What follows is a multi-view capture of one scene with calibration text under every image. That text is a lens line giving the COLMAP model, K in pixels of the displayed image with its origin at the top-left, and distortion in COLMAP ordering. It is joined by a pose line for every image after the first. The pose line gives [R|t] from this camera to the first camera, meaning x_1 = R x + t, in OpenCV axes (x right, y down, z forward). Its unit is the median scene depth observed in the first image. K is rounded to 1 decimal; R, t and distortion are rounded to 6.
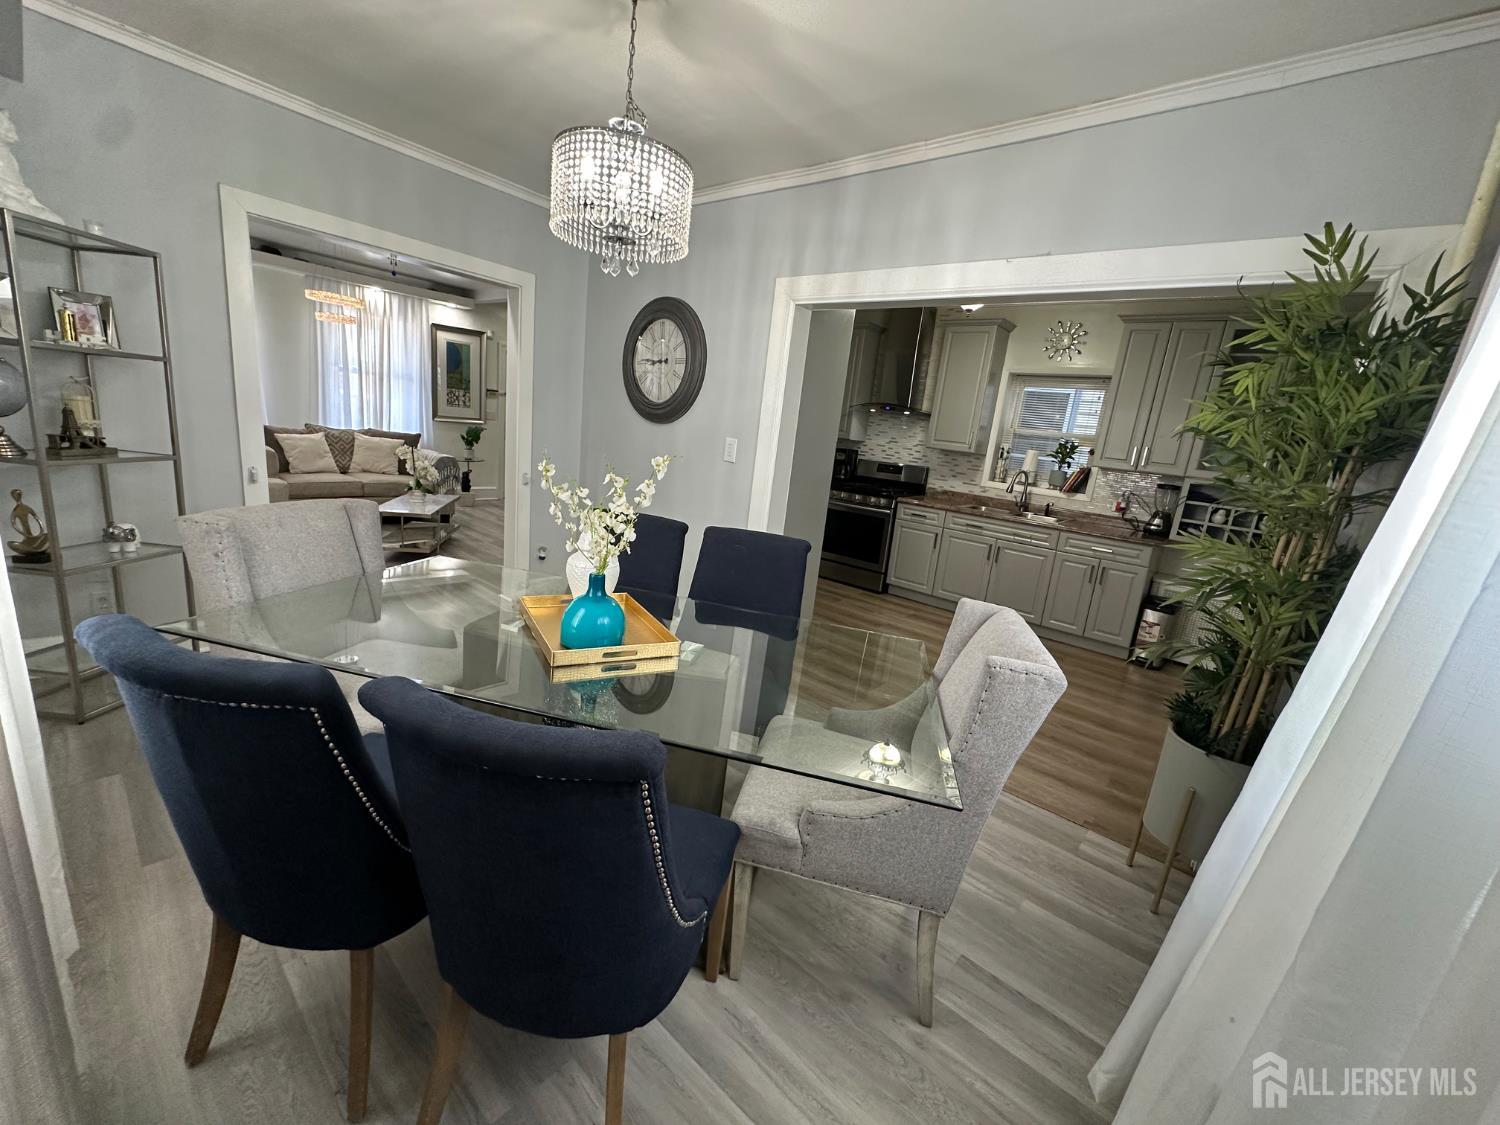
lens RADIAL K [[602.1, 0, 754.0], [0, 602.1, 565.2], [0, 0, 1]] dist [-0.003811, -0.000165]
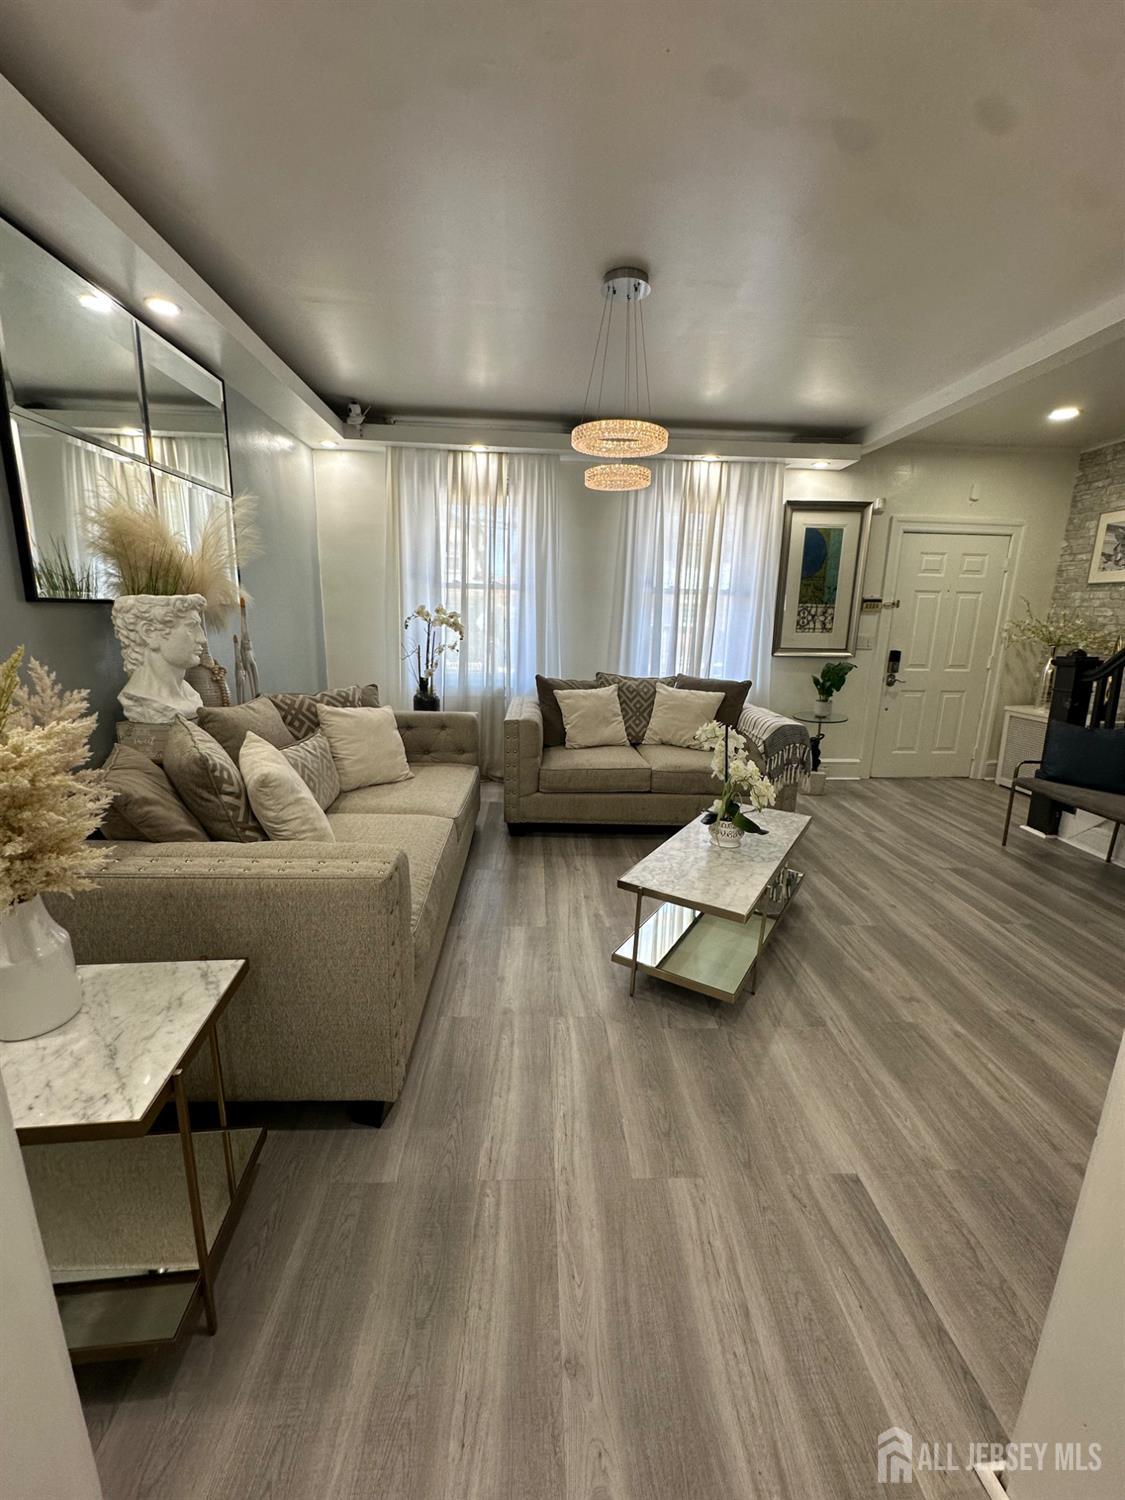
lens RADIAL K [[602.1, 0, 563.1], [0, 602.1, 746.0], [0, 0, 1]] dist [-0.003811, -0.000165]
pose [[0.692030, 0.060593, -0.719322, -0.241796], [-0.109183, 0.993793, -0.021328, -0.117568], [0.713564, 0.093297, 0.694350, 0.443204]]
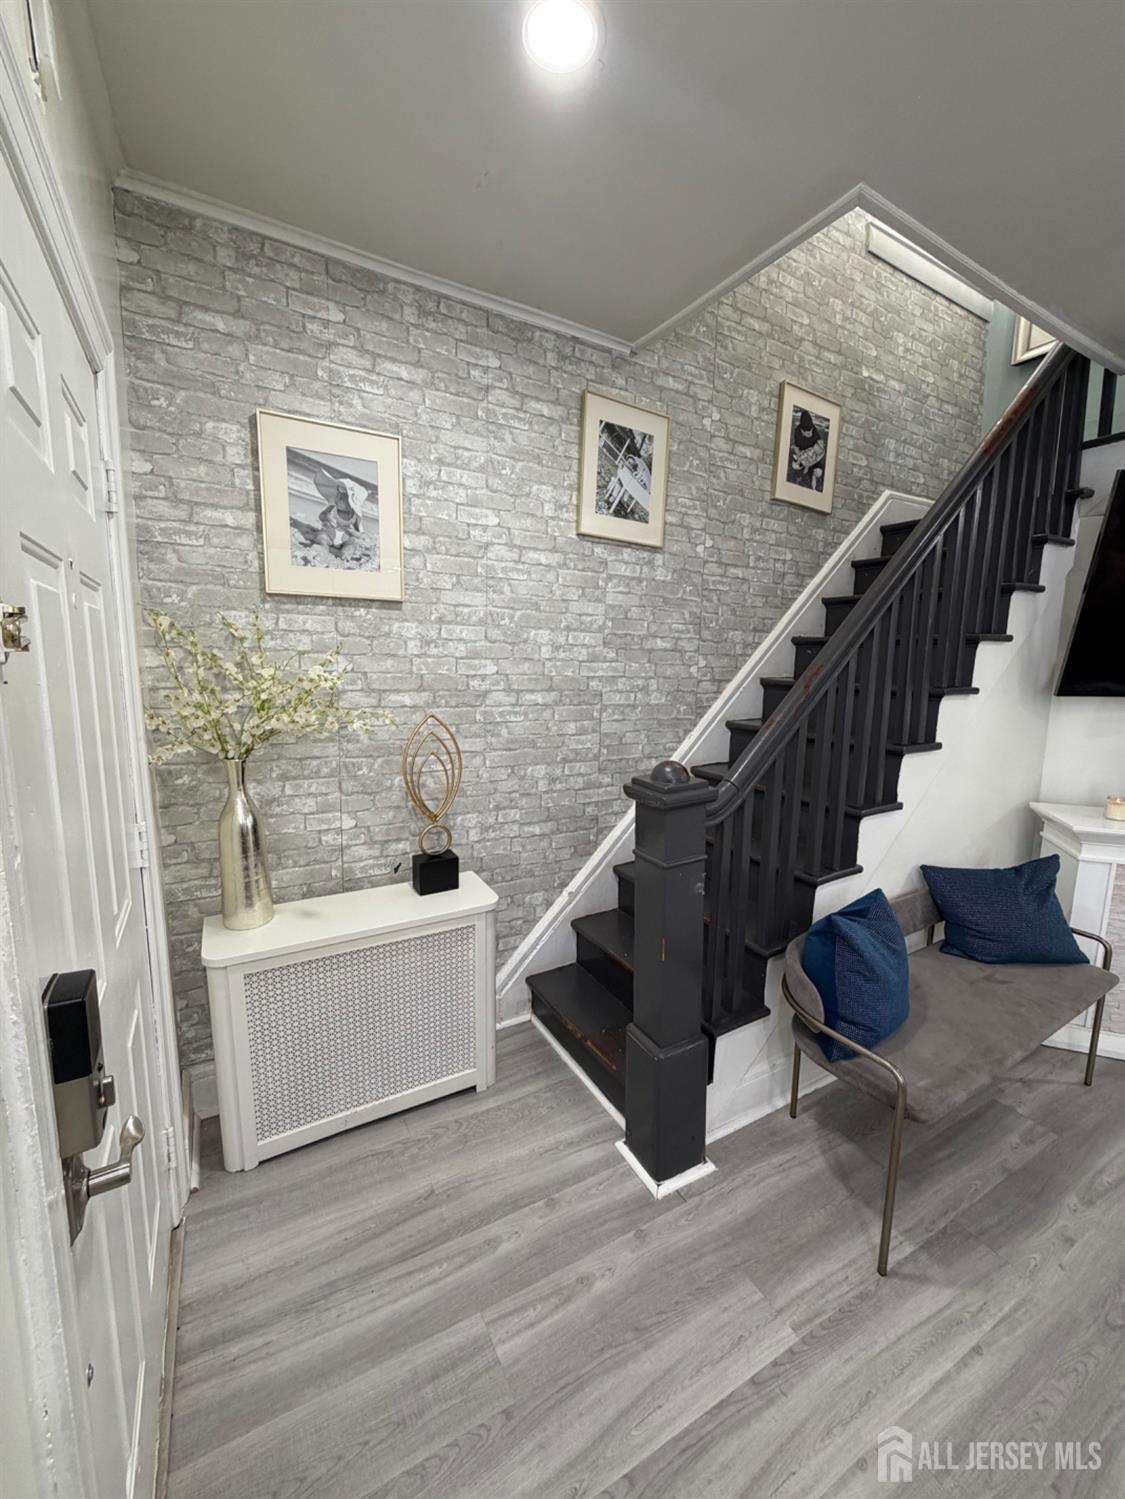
lens RADIAL K [[597.8, 0, 555.5], [0, 597.8, 748.8], [0, 0, 1]] dist [0.001192, 0.000178]
pose [[0.345239, -0.237779, 0.907894, -0.494509], [0.238289, 0.957881, 0.160258, -0.289649], [-0.907760, 0.161014, 0.387358, 0.999584]]
